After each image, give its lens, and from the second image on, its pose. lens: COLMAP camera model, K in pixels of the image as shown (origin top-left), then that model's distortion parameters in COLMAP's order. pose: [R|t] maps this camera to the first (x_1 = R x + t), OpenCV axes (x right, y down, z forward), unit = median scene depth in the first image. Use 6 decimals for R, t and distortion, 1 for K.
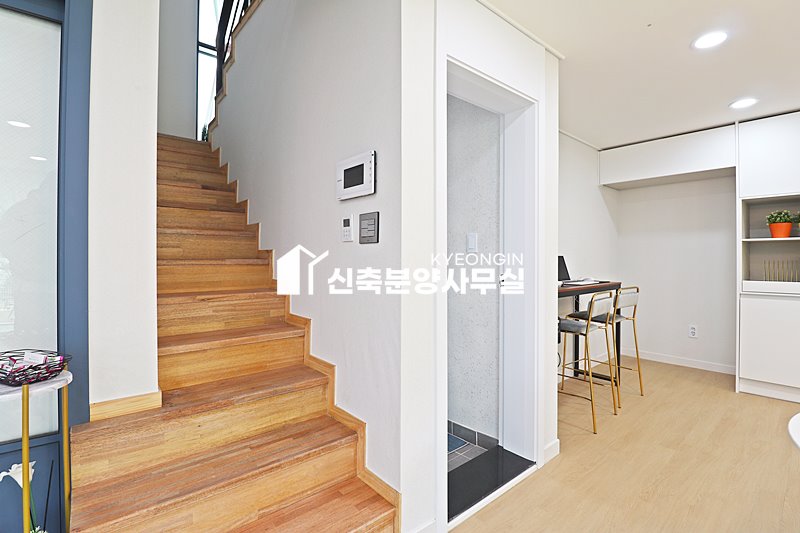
lens RADIAL K [[366.2, 0, 395.0], [0, 366.2, 262.4], [0, 0, 1]] dist [-0.027090, -0.001753]
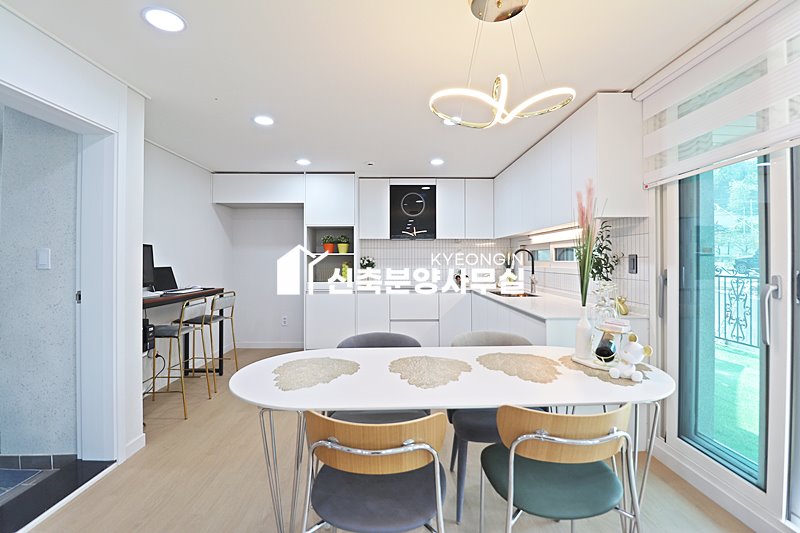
lens RADIAL K [[366.2, 0, 403.5], [0, 366.2, 259.4], [0, 0, 1]] dist [-0.027090, -0.001753]
pose [[0.618121, 0.000581, 0.786083, 0.065365], [0.008112, 0.999942, -0.007117, -0.038048], [-0.786041, 0.010776, 0.618080, -0.306786]]
